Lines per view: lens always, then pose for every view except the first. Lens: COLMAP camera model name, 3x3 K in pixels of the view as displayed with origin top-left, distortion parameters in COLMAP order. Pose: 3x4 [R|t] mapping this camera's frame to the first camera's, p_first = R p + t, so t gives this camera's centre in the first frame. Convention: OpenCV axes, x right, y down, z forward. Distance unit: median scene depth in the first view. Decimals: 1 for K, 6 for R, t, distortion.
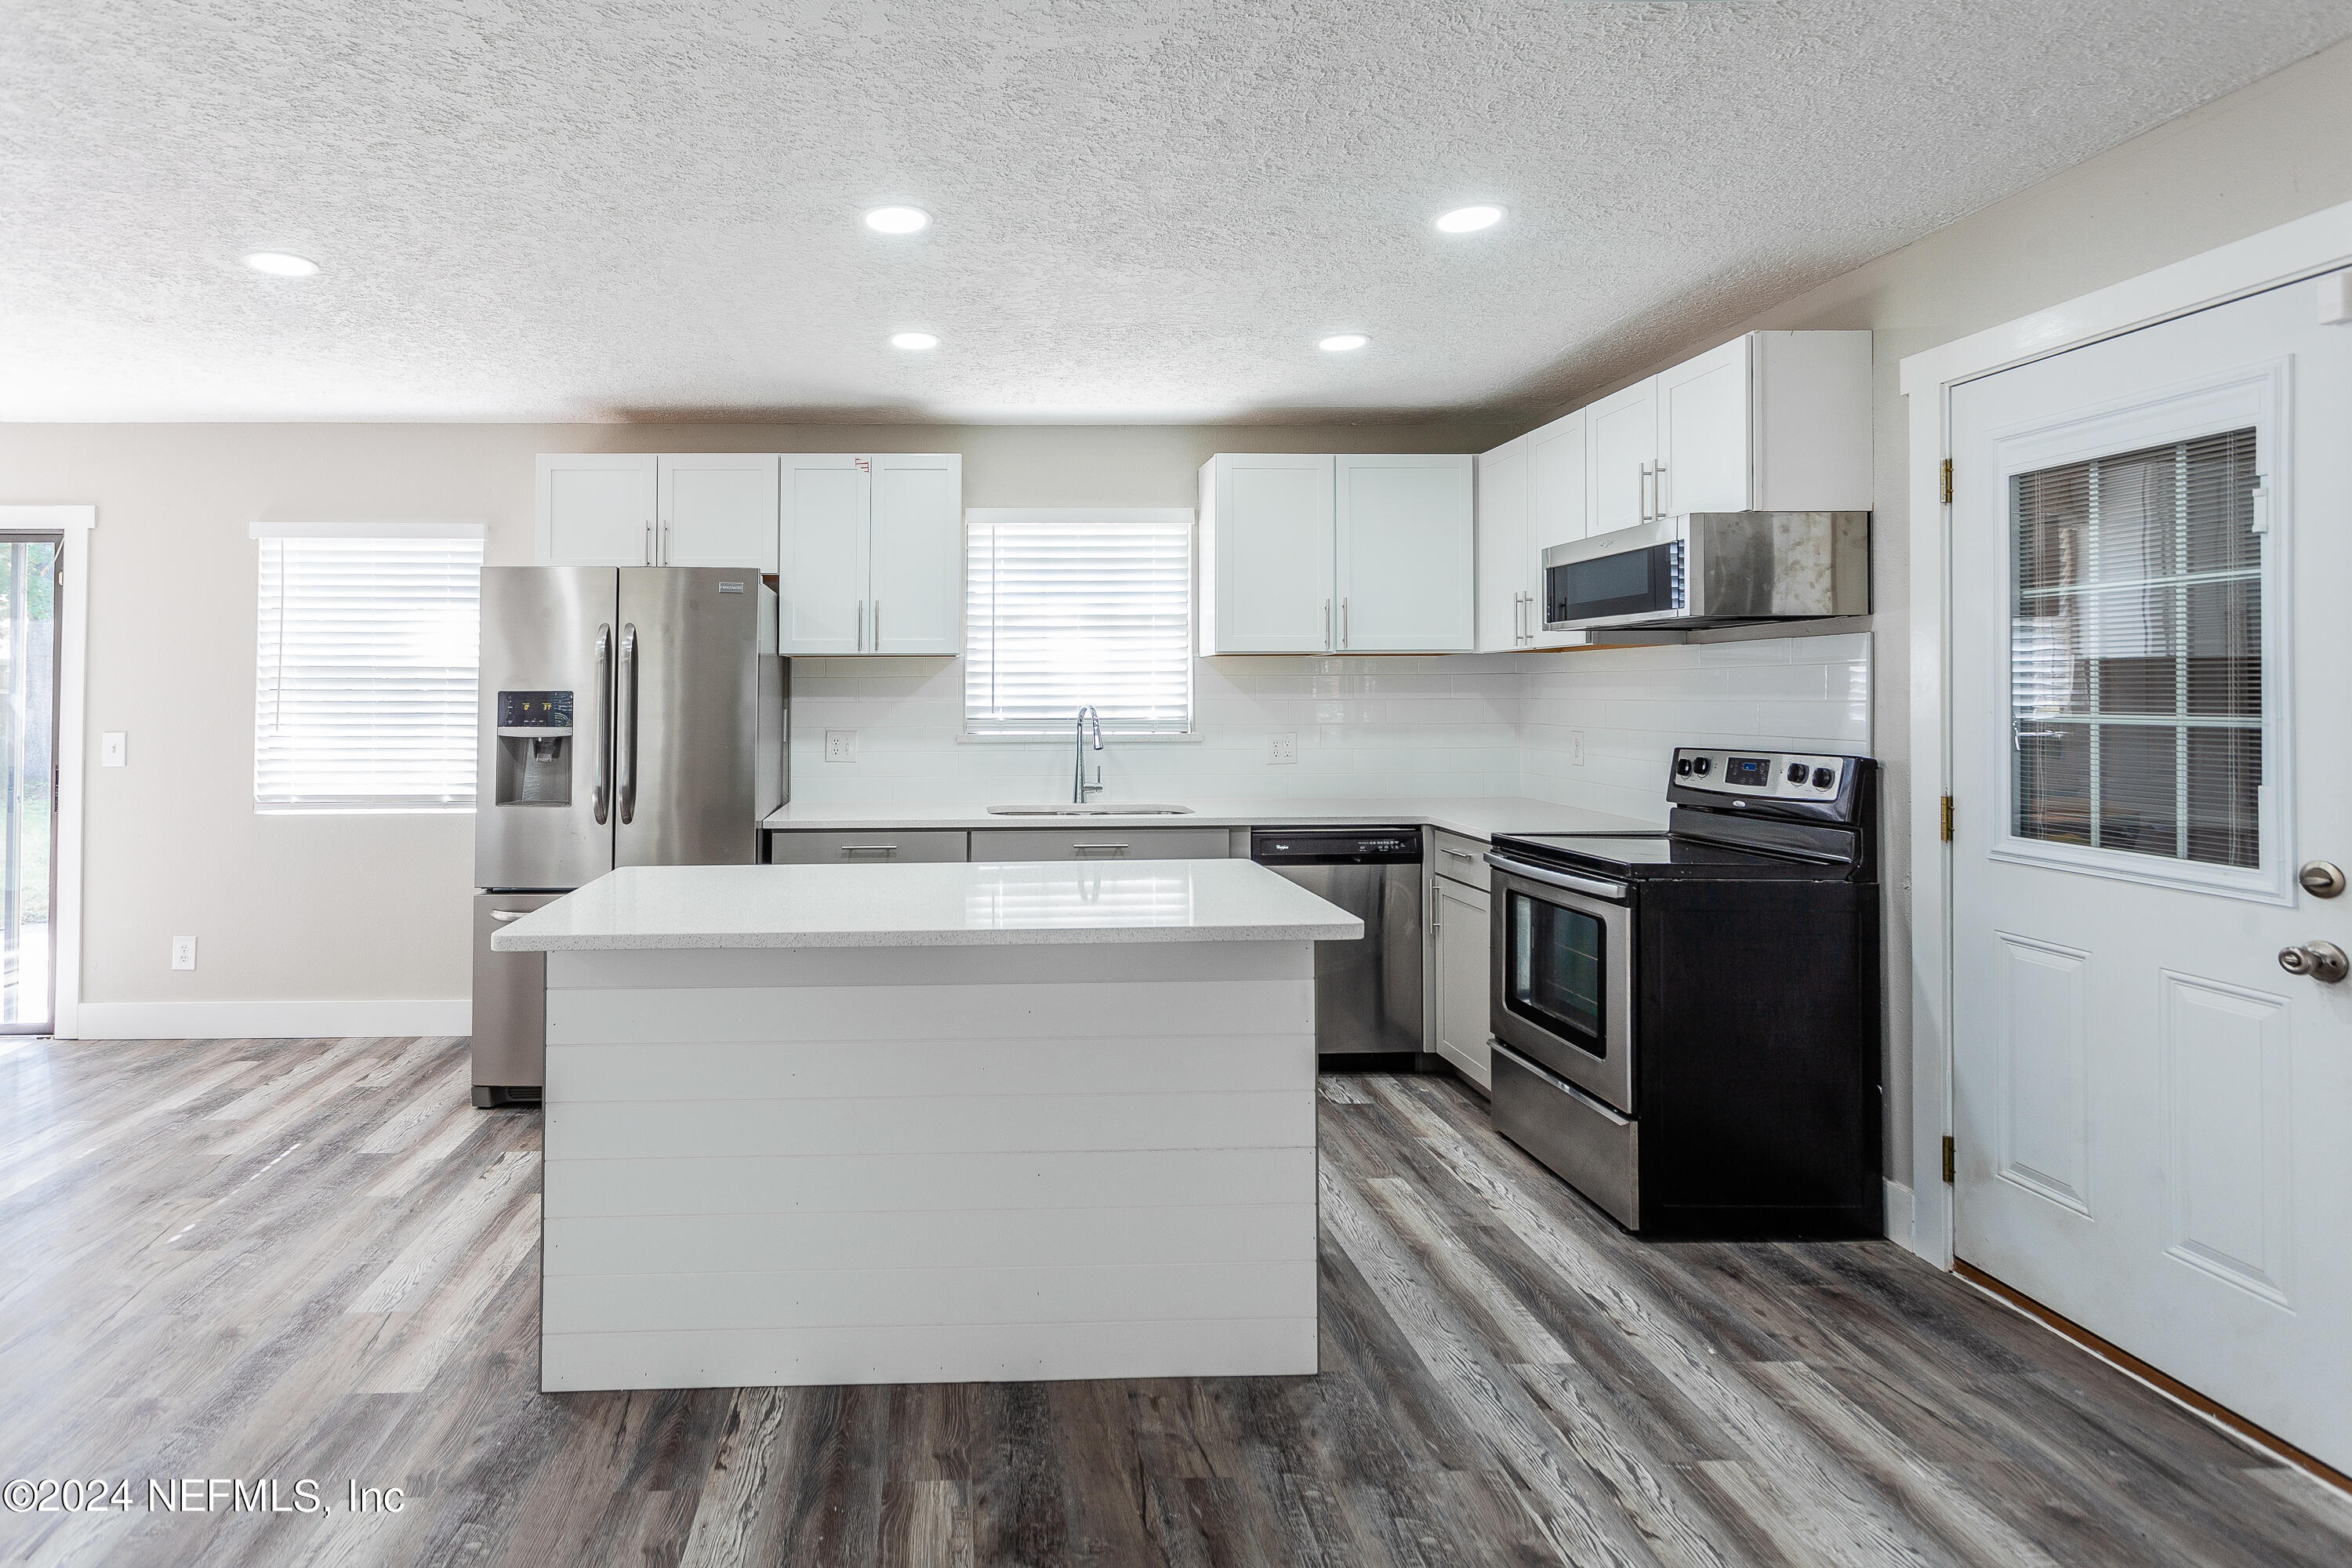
lens RADIAL K [[1191.2, 0, 1025.1], [0, 1191.2, 677.0], [0, 0, 1]] dist [0.006524, -0.000667]
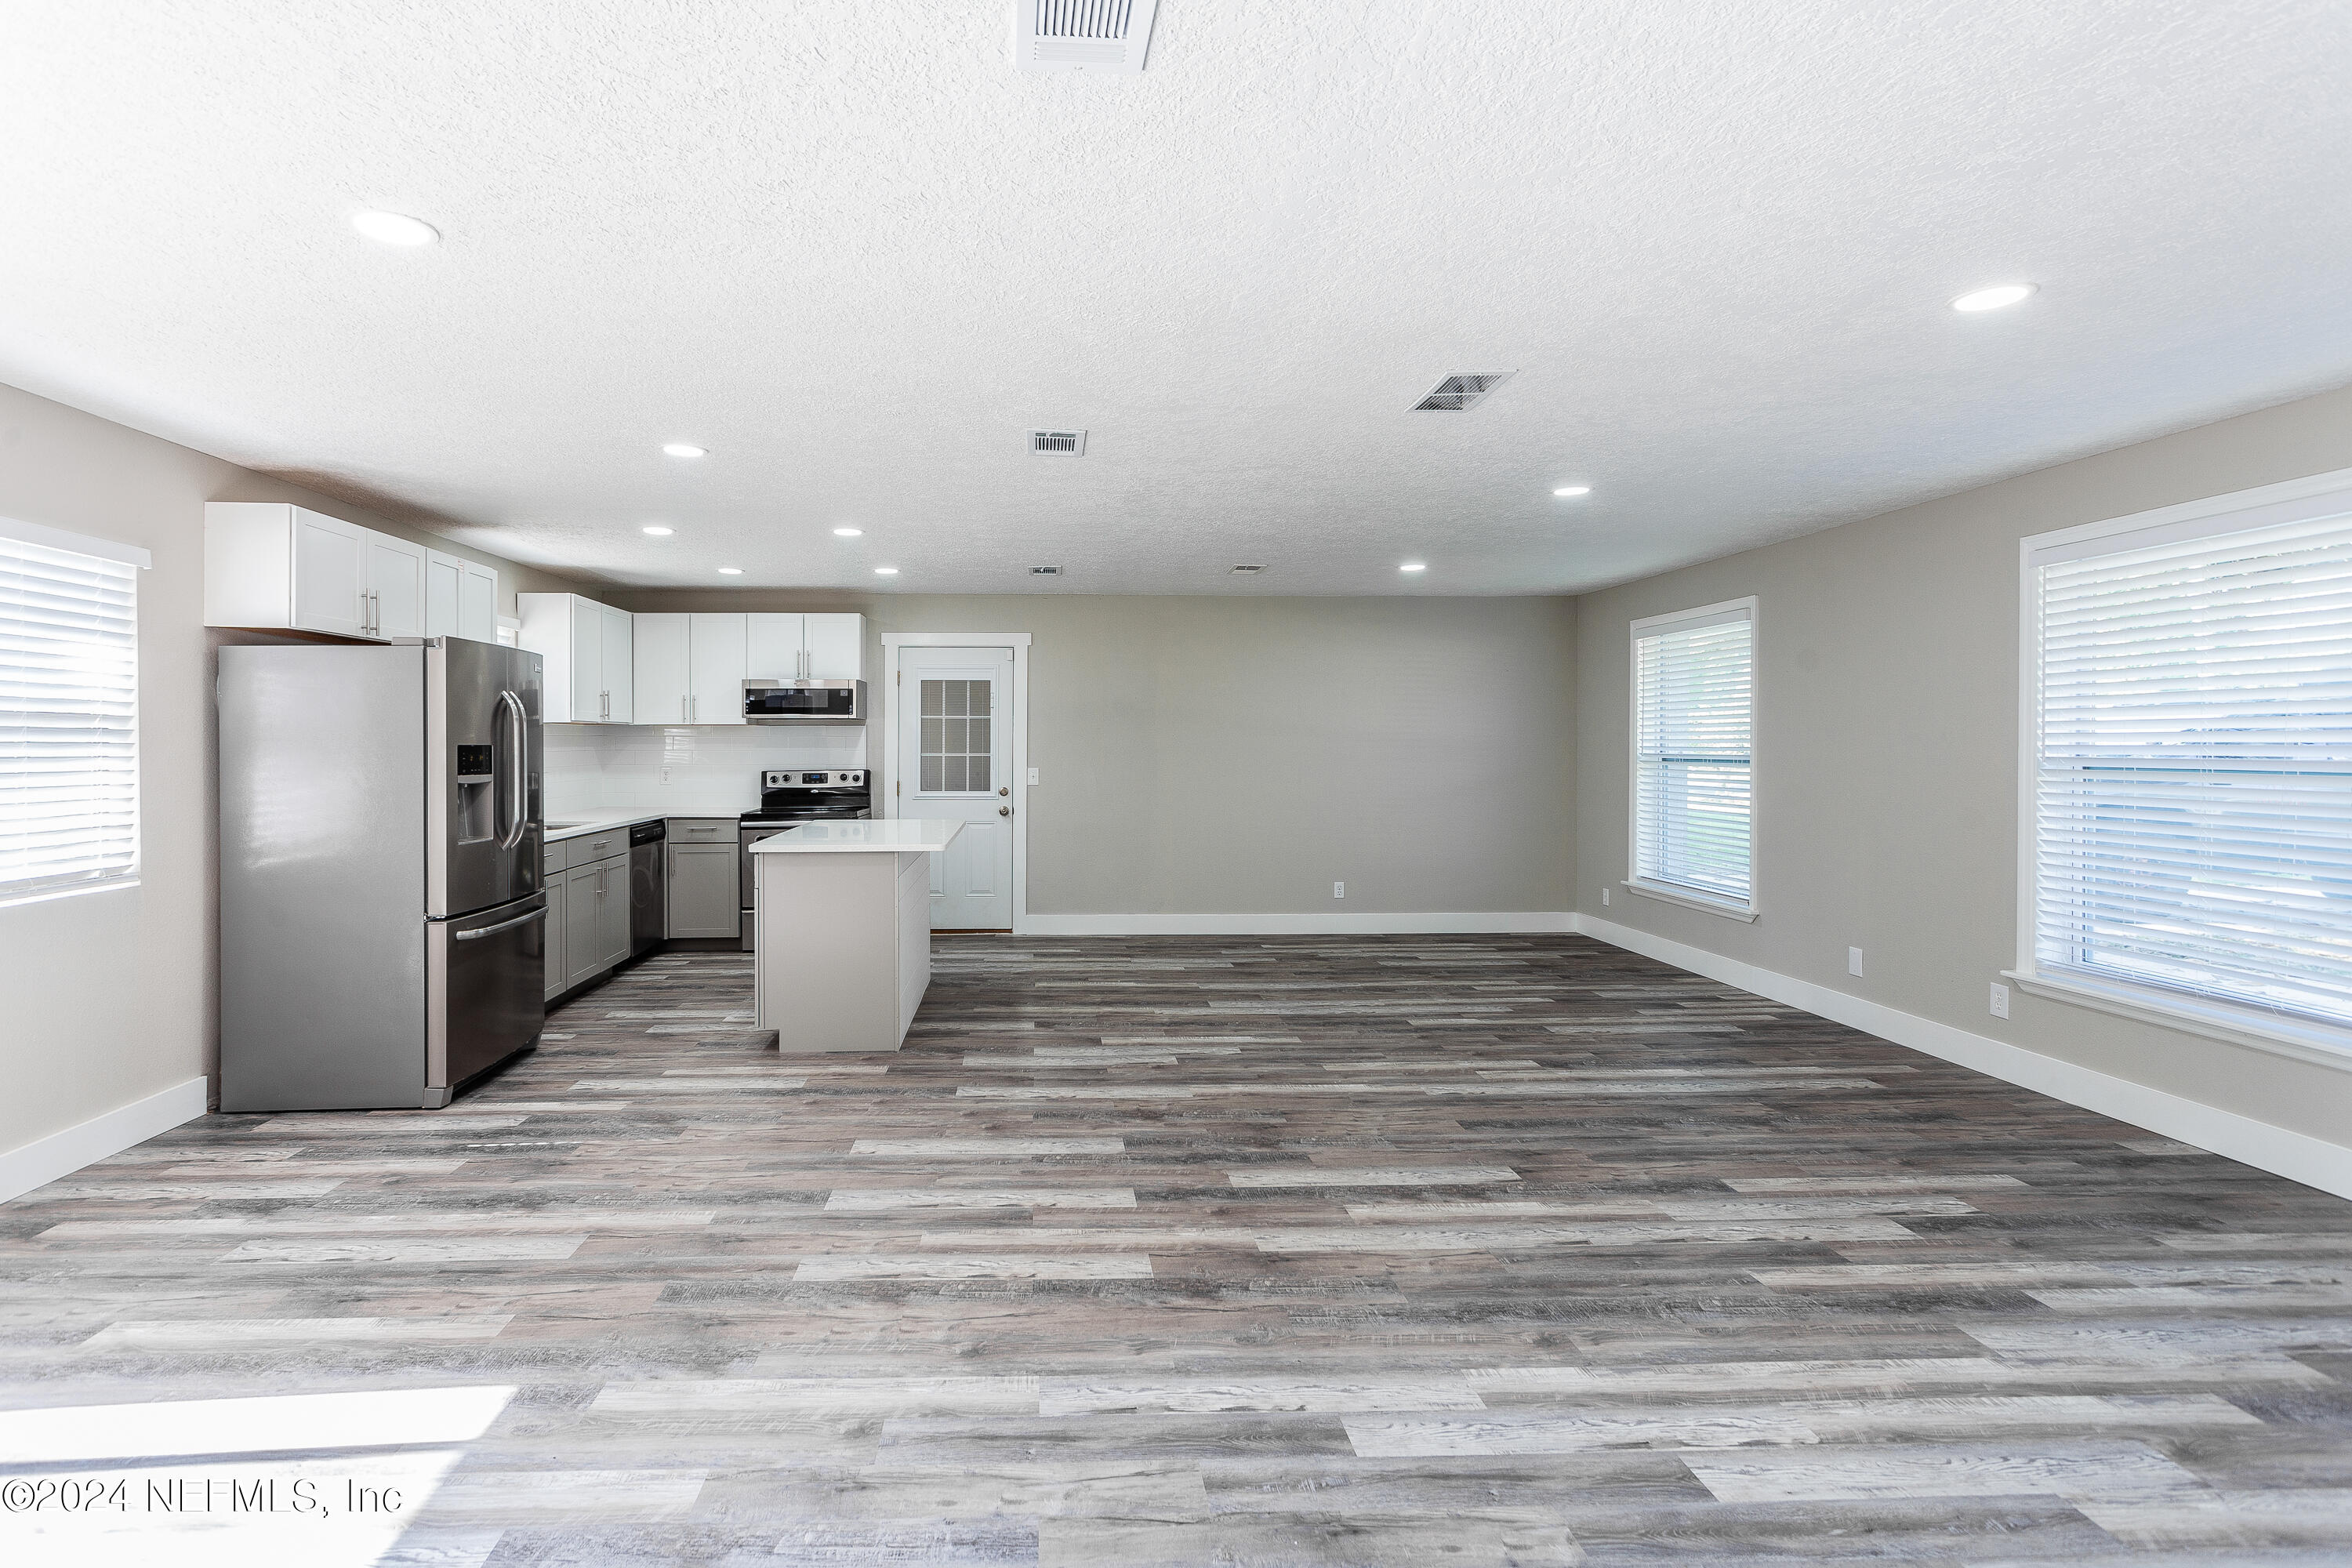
lens RADIAL K [[1141.7, 0, 1041.8], [0, 1141.7, 698.0], [0, 0, 1]] dist [0.005844, 0.000101]
pose [[0.026449, 0.042791, 0.998734, -1.914359], [-0.012809, 0.999016, -0.042464, 0.007582], [-0.999568, -0.011669, 0.026971, 0.493577]]
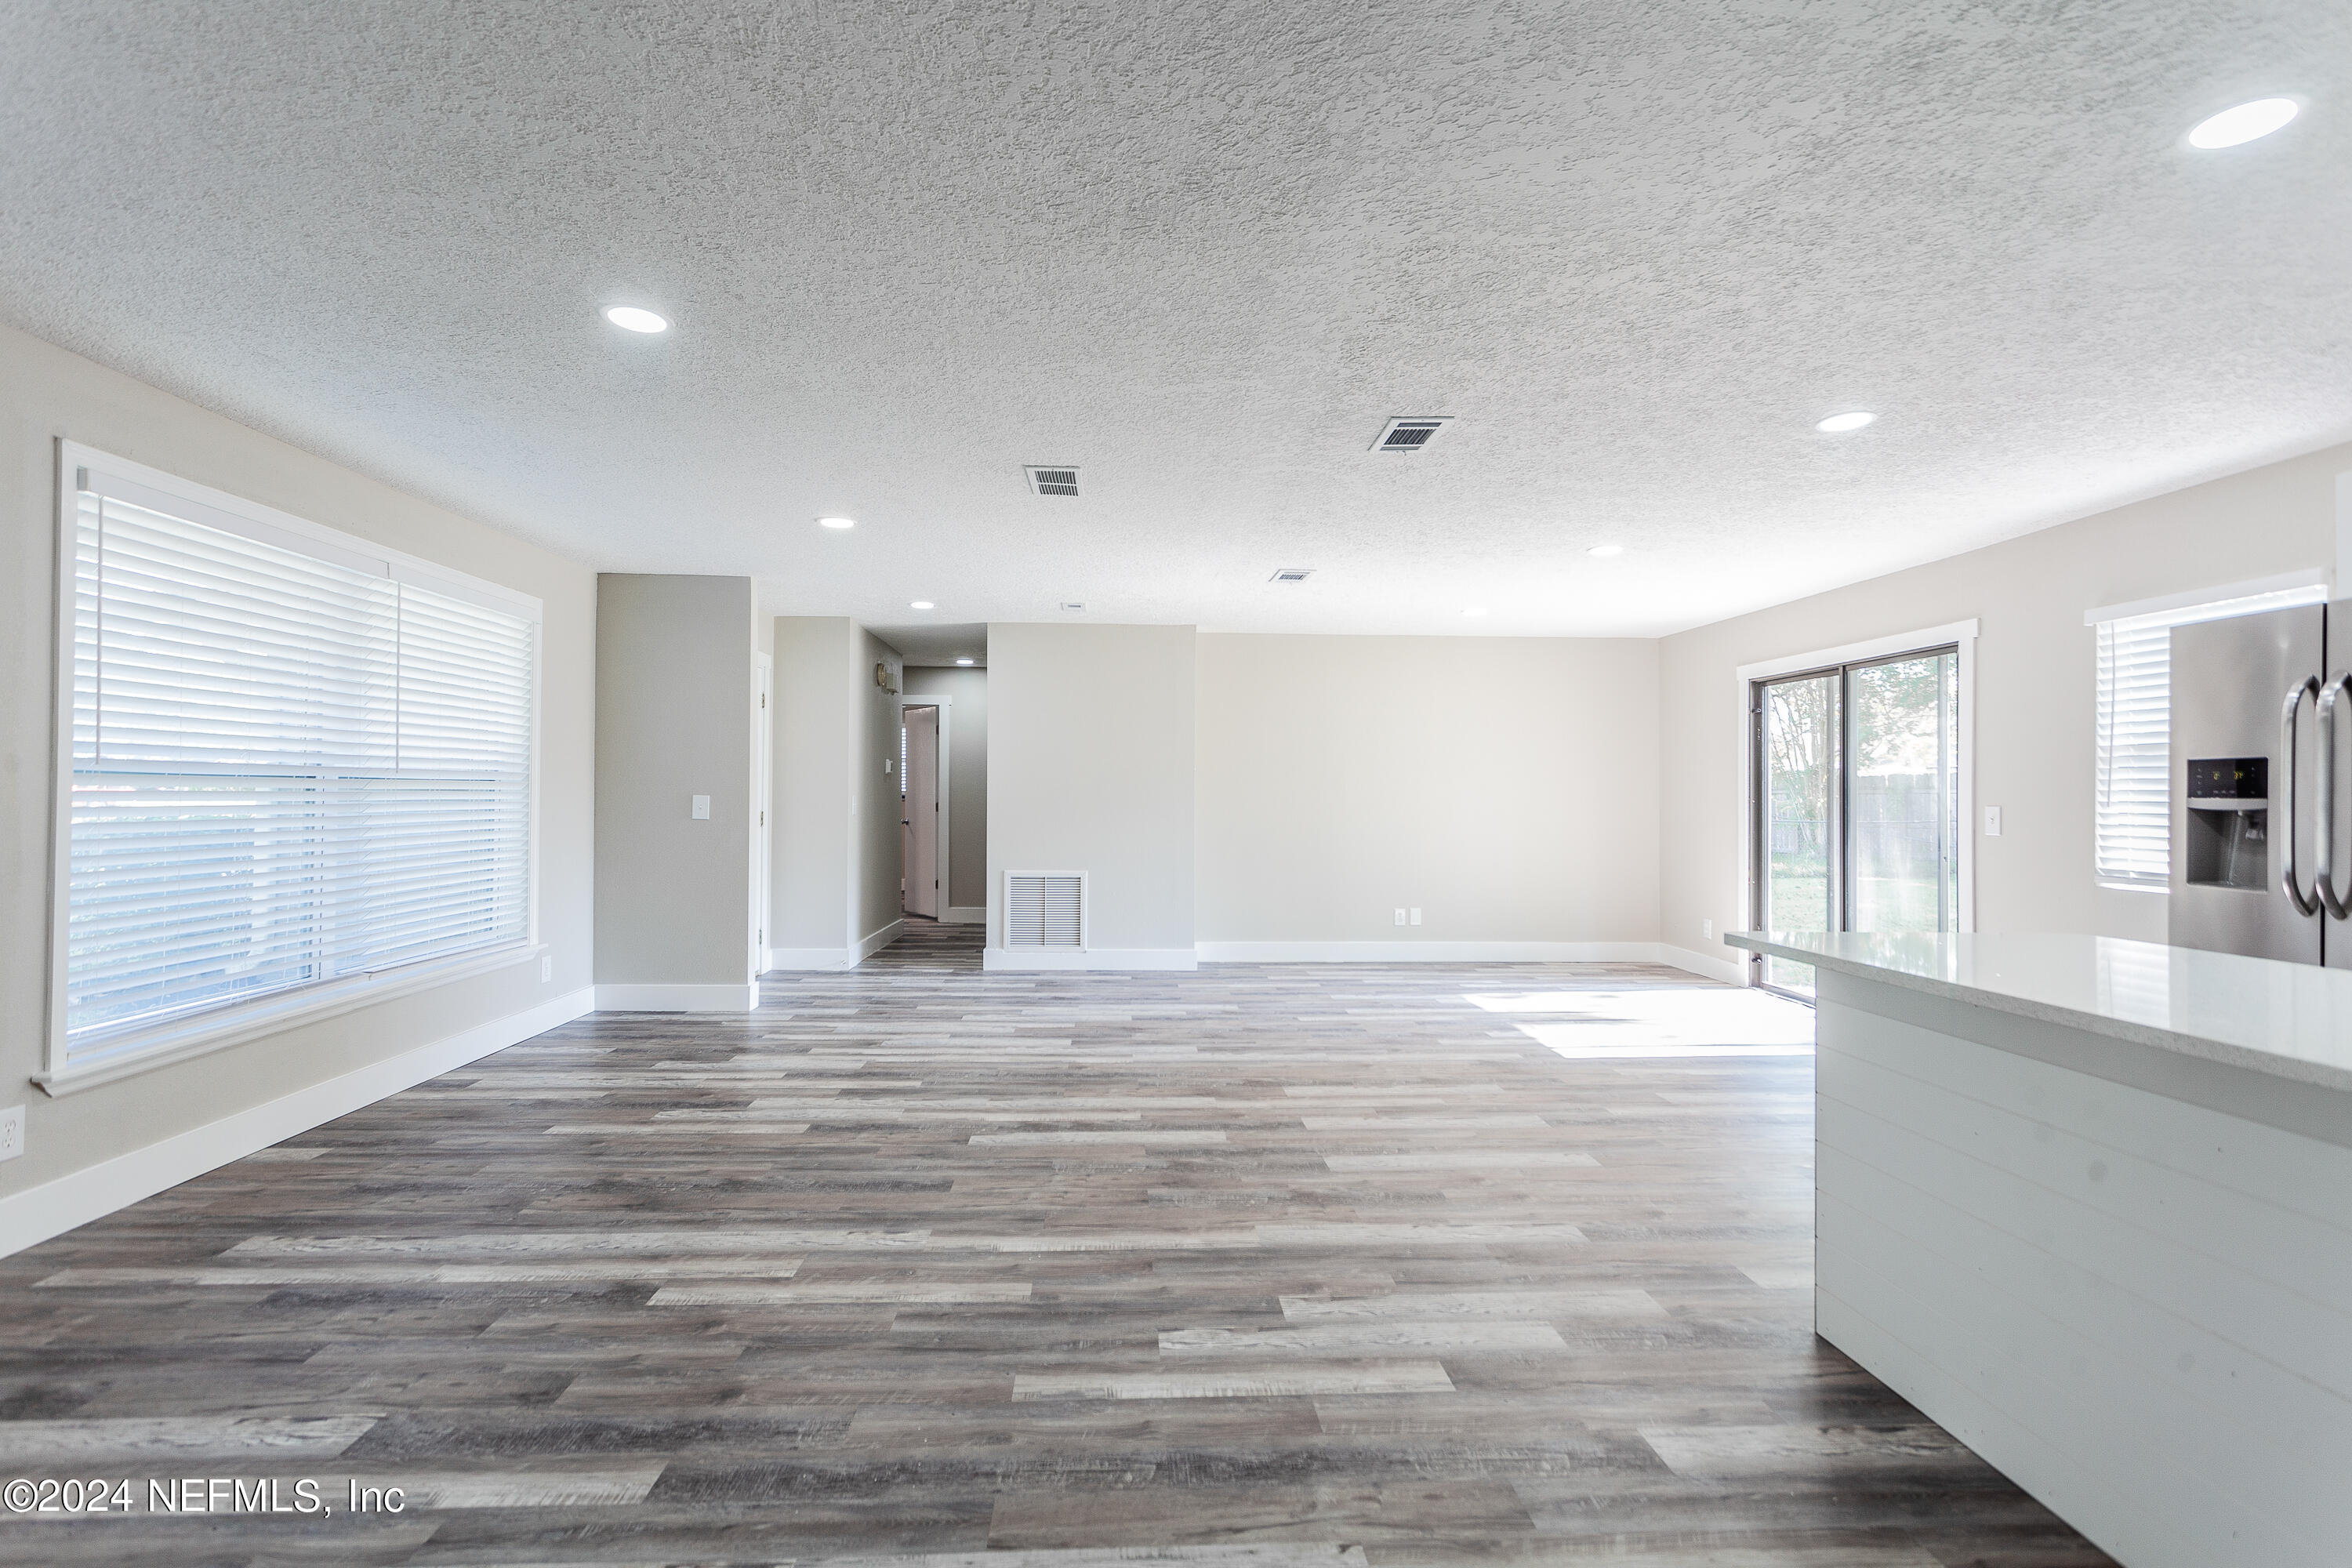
lens RADIAL K [[1141.7, 0, 1148.1], [0, 1141.7, 793.8], [0, 0, 1]] dist [0.005844, 0.000101]
pose [[-0.000522, 0.000750, -1.000000, 0.540805], [0.005015, 0.999987, 0.000747, 0.040384], [0.999987, -0.005015, -0.000526, 0.246762]]
